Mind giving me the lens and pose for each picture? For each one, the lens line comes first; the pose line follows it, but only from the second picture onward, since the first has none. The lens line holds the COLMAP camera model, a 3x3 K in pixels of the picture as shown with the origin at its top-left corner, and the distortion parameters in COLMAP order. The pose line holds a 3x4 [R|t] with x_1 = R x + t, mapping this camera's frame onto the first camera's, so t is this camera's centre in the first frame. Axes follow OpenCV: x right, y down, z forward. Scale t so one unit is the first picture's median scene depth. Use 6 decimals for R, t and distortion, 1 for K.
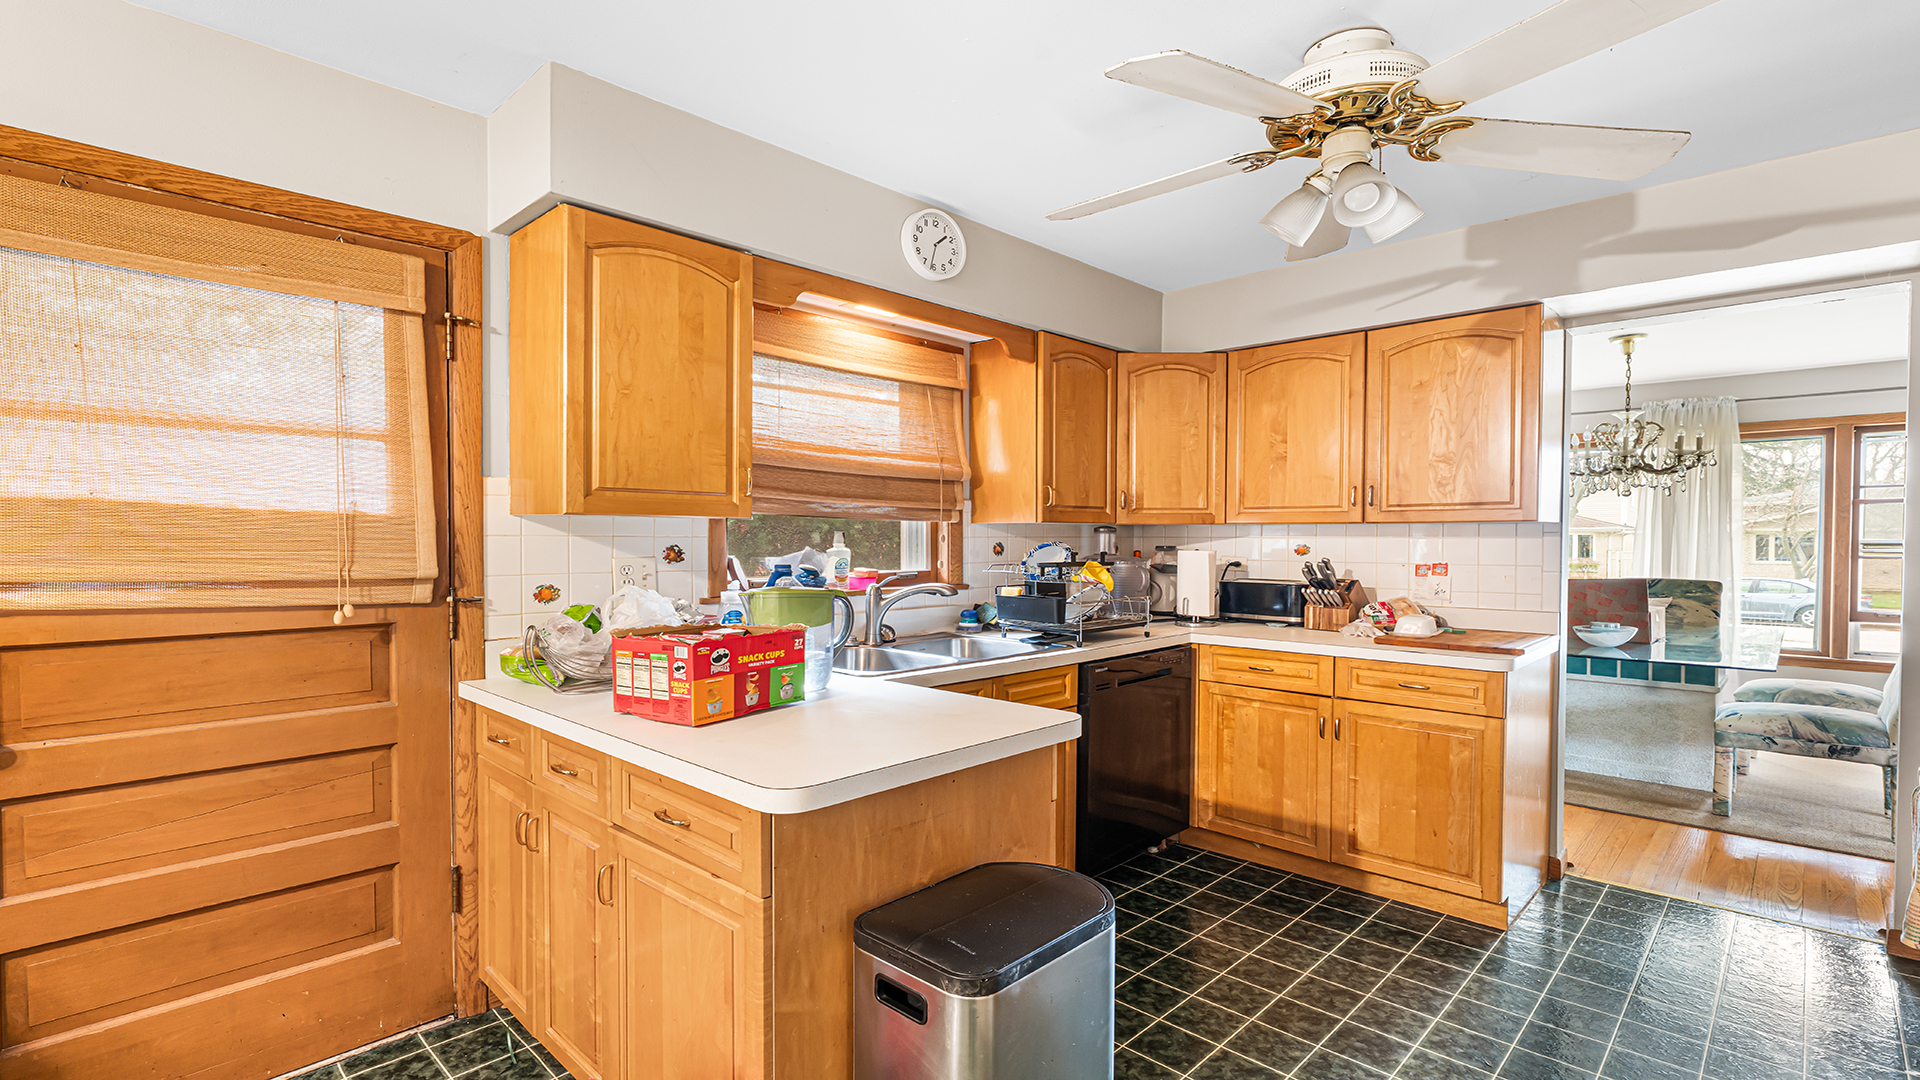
lens RADIAL K [[882.2, 0, 949.7], [0, 882.2, 554.9], [0, 0, 1]] dist [0.000416, -0.000360]
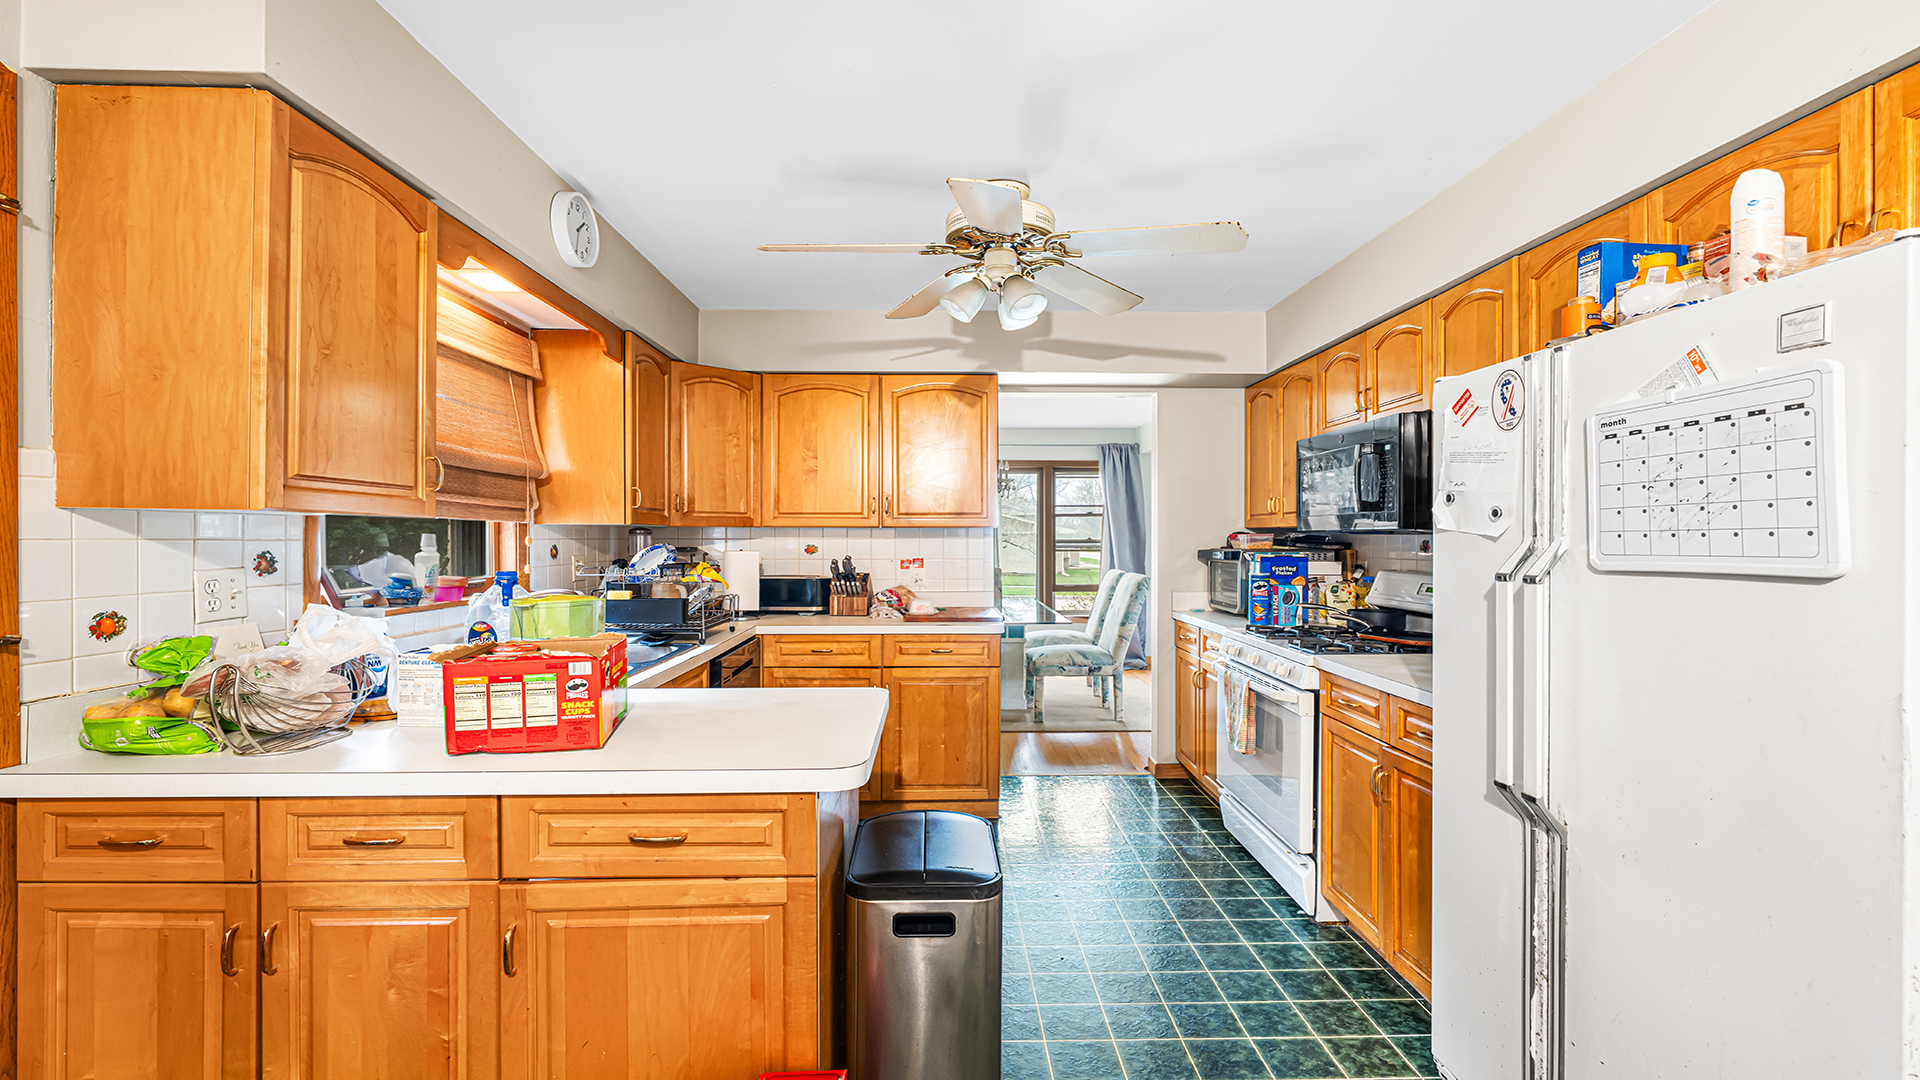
lens RADIAL K [[882.2, 0, 957.6], [0, 882.2, 540.8], [0, 0, 1]] dist [0.000416, -0.000360]
pose [[0.699399, -0.003800, 0.714721, -0.371324], [0.015529, 0.999831, -0.009881, -0.002867], [-0.714563, 0.018009, 0.699339, 0.049772]]
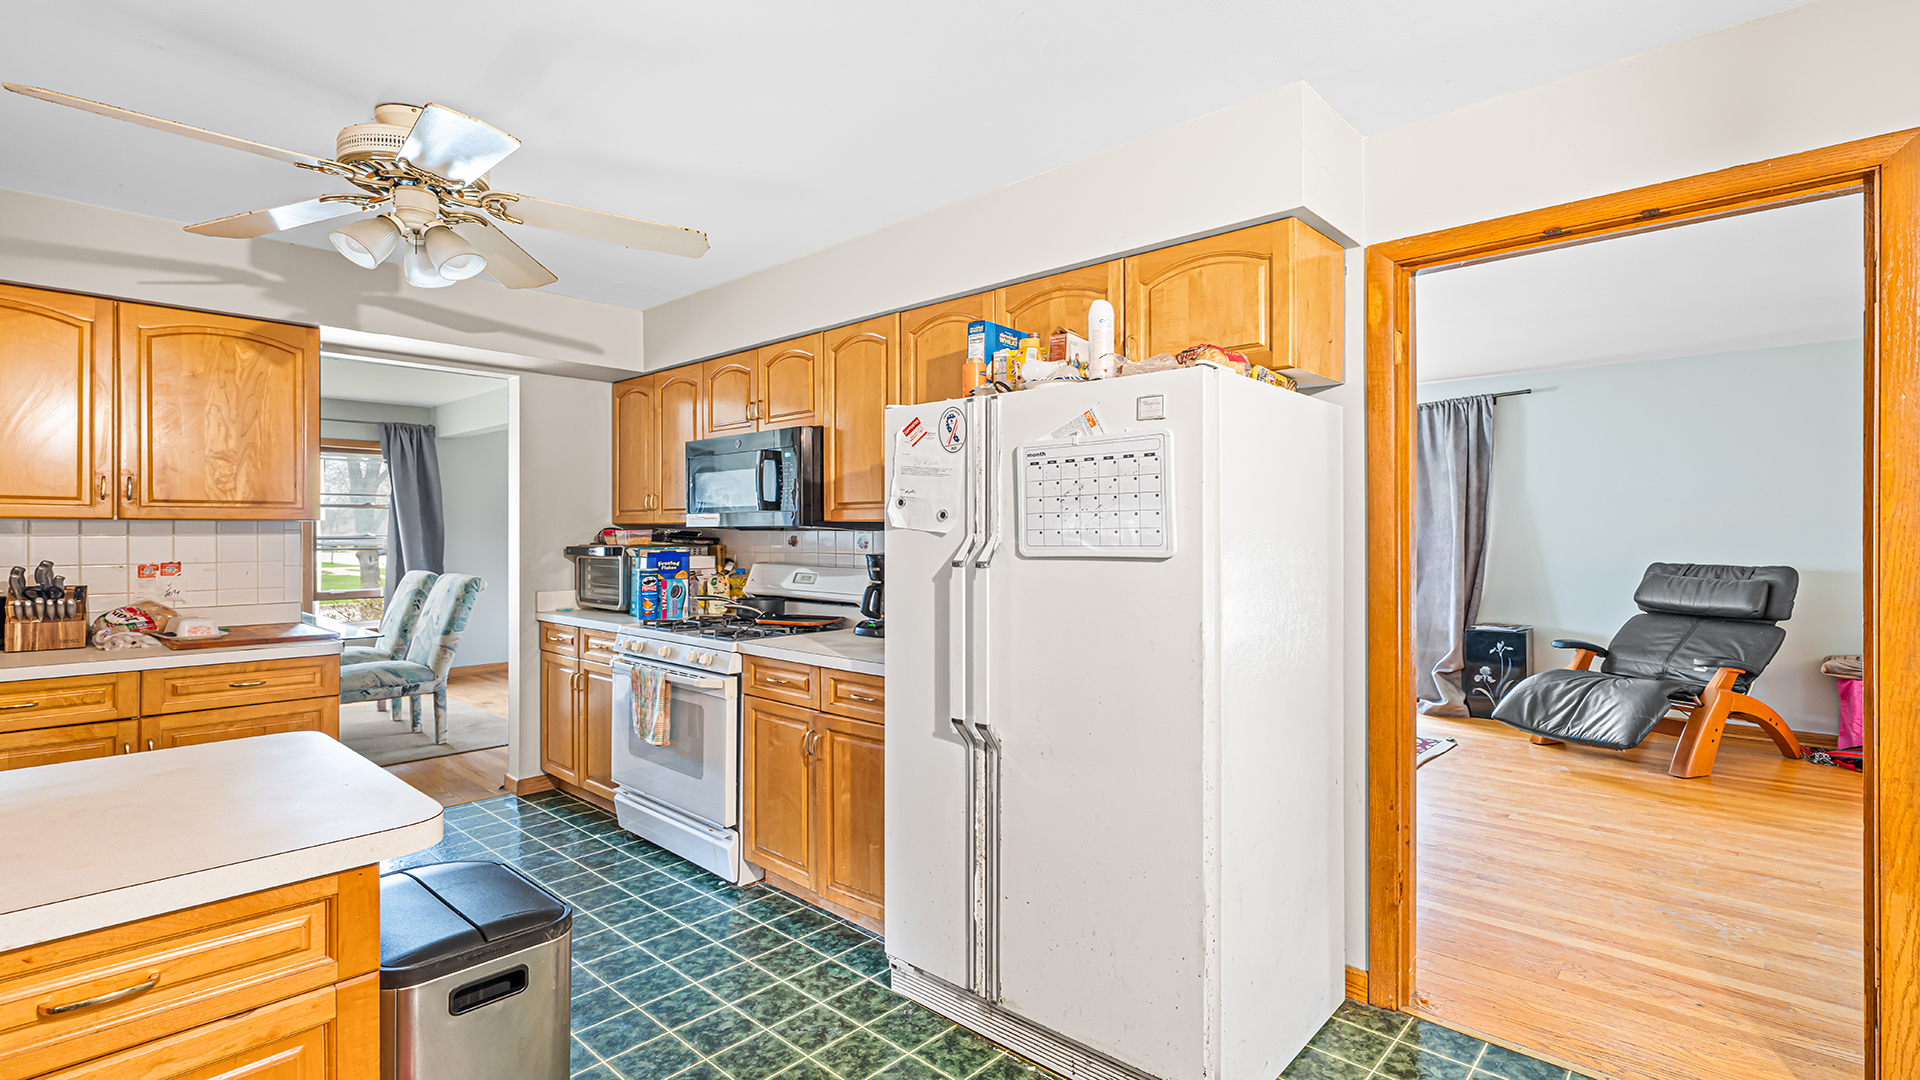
lens RADIAL K [[882.2, 0, 968.8], [0, 882.2, 530.0], [0, 0, 1]] dist [0.000416, -0.000360]
pose [[-0.035476, 0.002120, 0.999368, -0.462619], [0.020758, 0.999784, -0.001384, -0.006691], [-0.999155, 0.020695, -0.035512, 0.198321]]
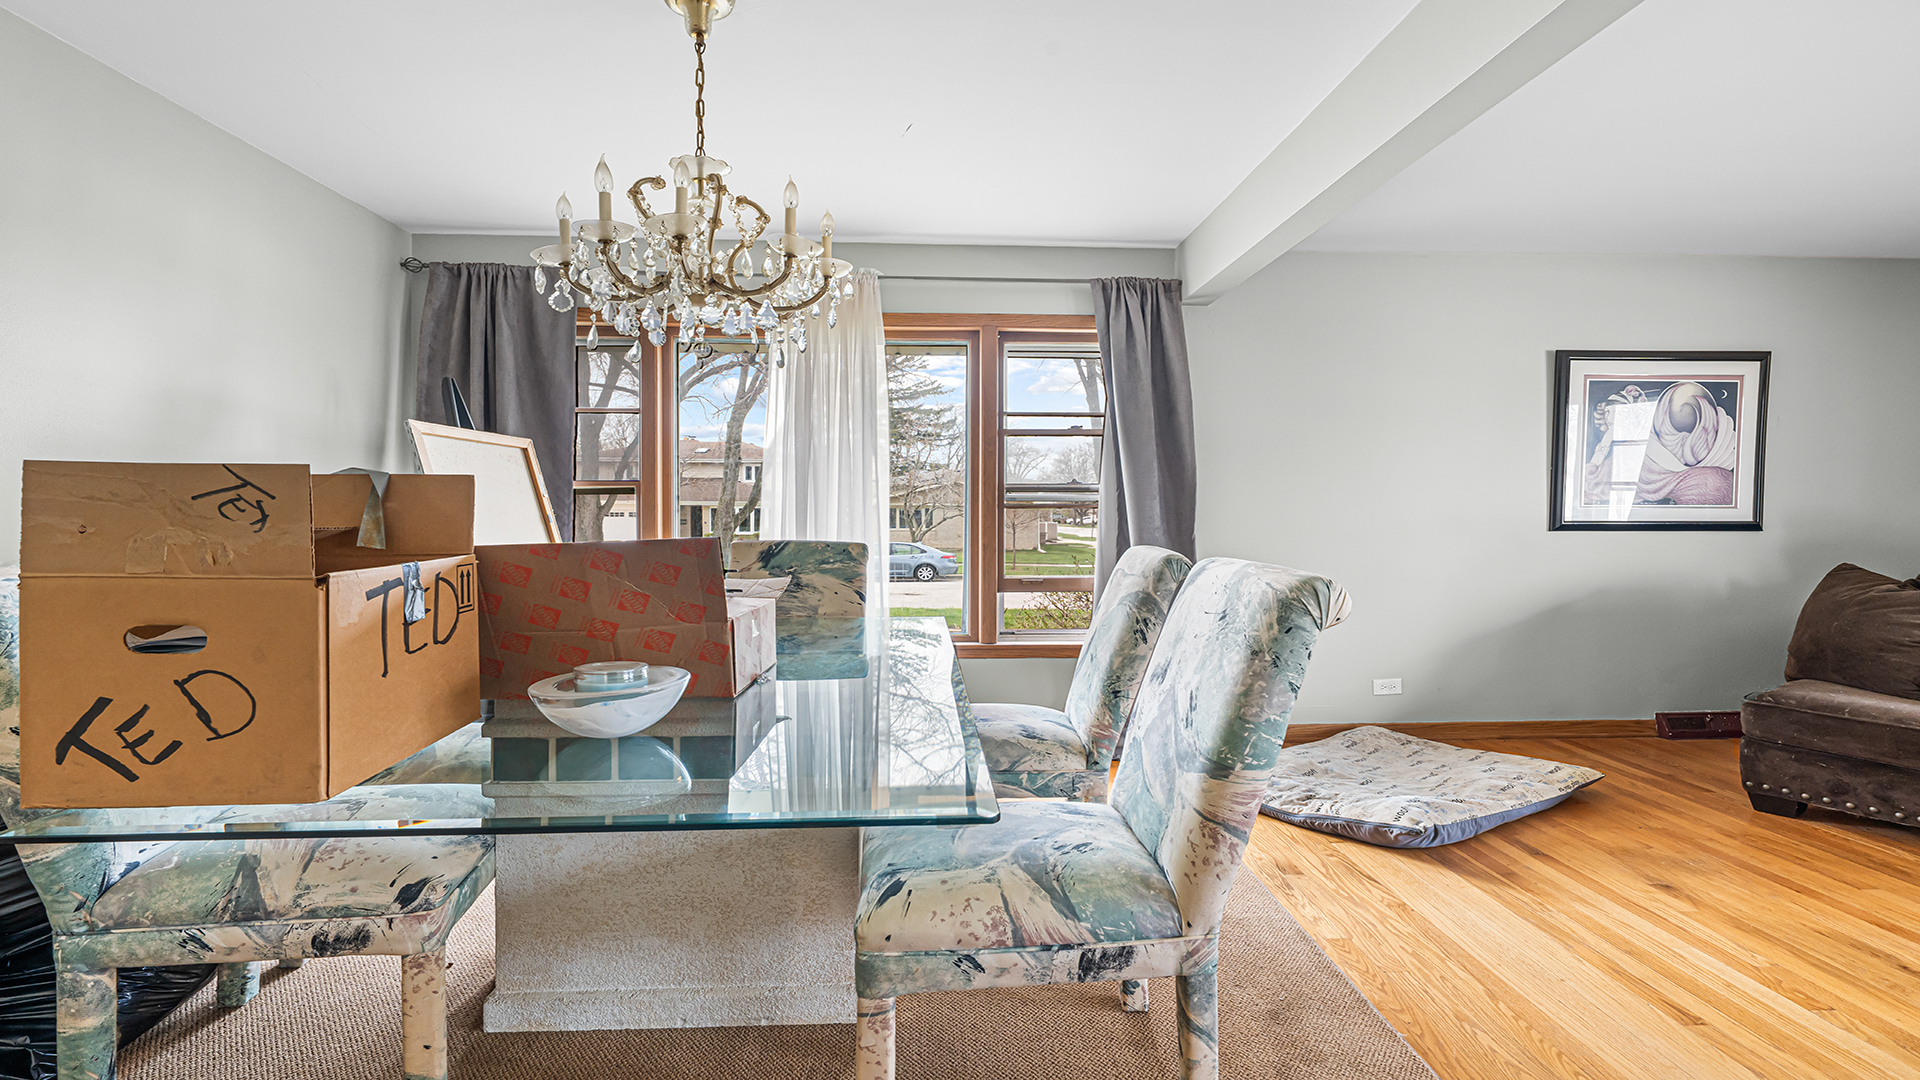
lens RADIAL K [[882.2, 0, 949.5], [0, 882.2, 542.8], [0, 0, 1]] dist [0.000416, -0.000360]
pose [[0.688367, -0.022673, 0.725009, 0.795038], [0.012319, 0.999733, 0.019567, 0.032471], [-0.725258, -0.004538, 0.688462, 0.906644]]
